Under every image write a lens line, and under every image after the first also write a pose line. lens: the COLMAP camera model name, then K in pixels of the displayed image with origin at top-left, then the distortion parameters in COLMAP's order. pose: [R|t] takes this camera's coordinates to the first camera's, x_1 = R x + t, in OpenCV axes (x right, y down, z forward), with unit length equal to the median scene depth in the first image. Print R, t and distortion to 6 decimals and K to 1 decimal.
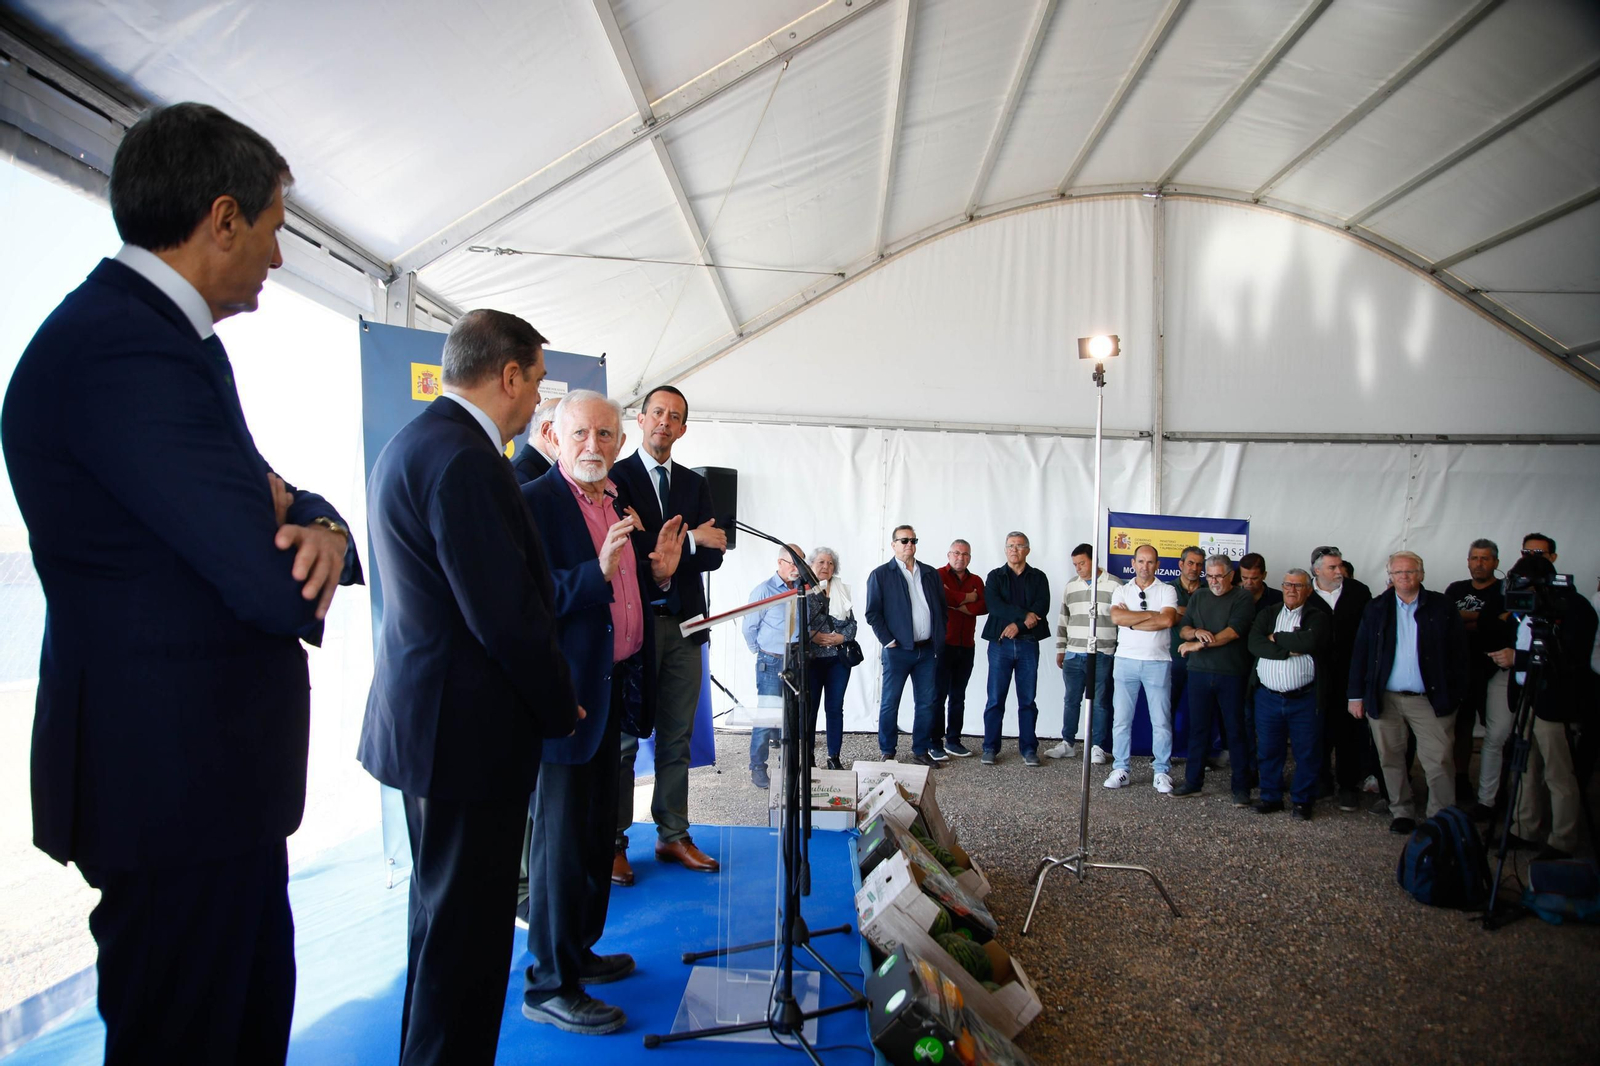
lens RADIAL K [[1116.7, 0, 807.9], [0, 1116.7, 539.8], [0, 0, 1]] dist [-0.103854, 0.048204]
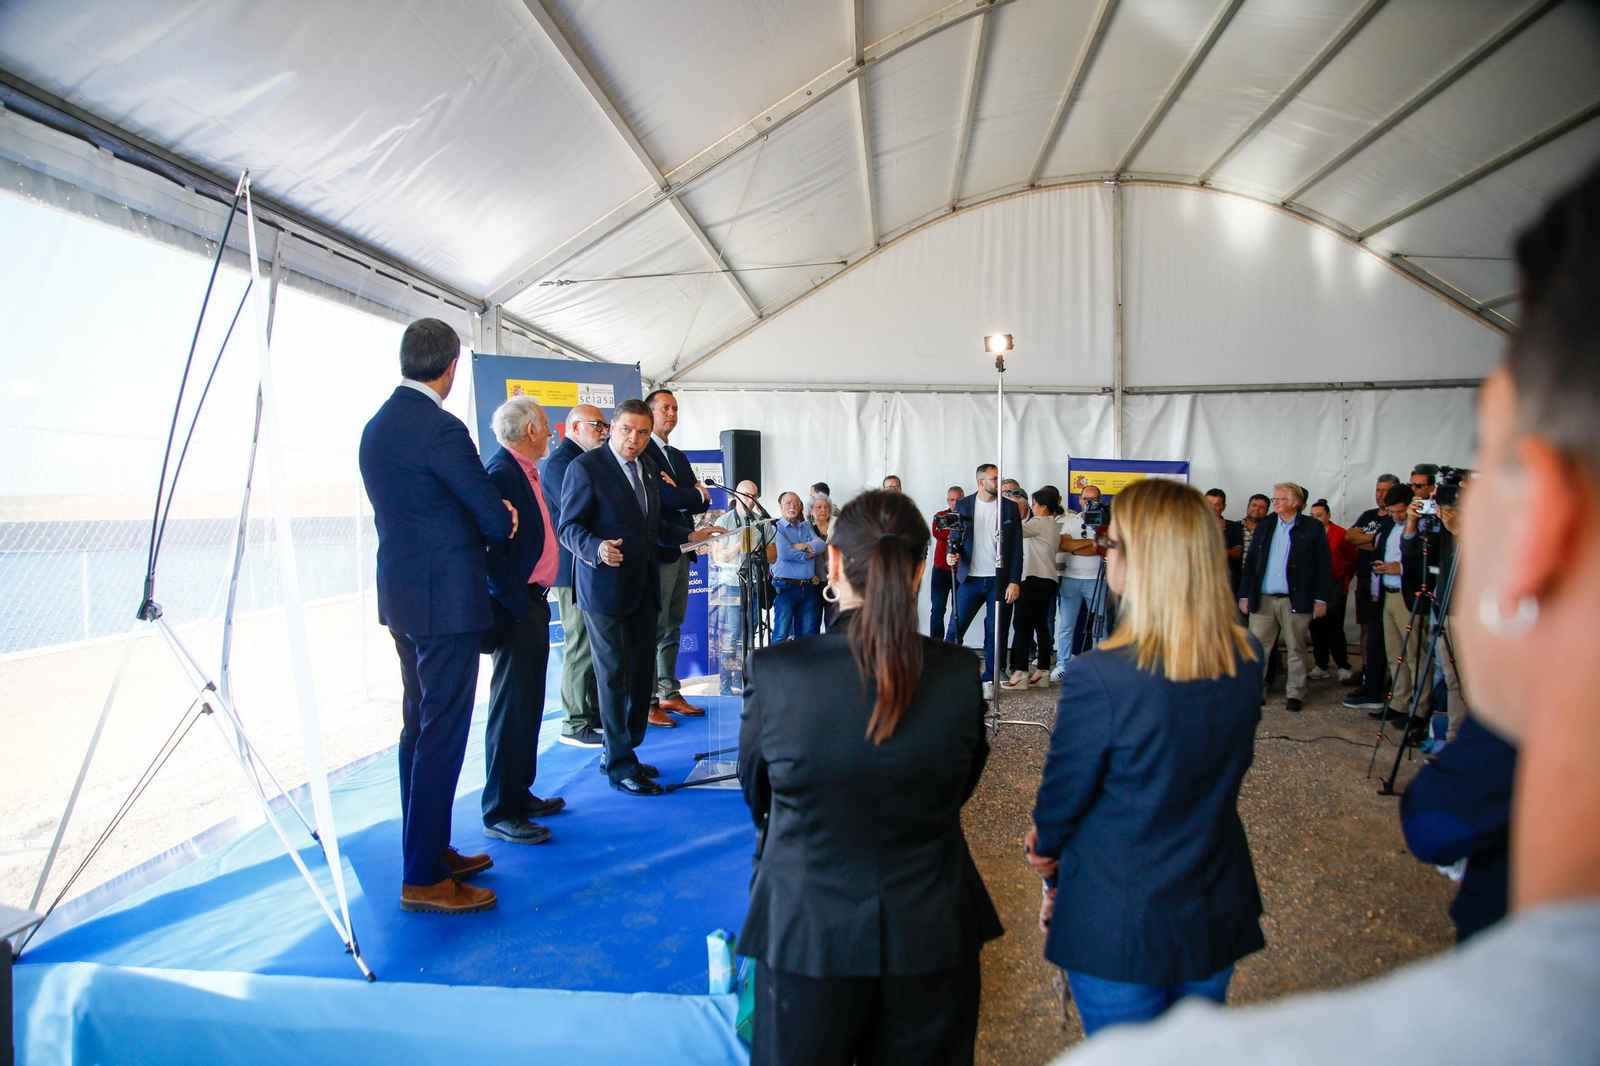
lens RADIAL K [[1116.7, 0, 803.2], [0, 1116.7, 530.9], [0, 0, 1]] dist [-0.103854, 0.048204]
pose [[0.997961, -0.025566, -0.058489, 0.049118], [0.028005, 0.998756, 0.041265, -0.003820], [0.057361, -0.042819, 0.997435, -0.193439]]
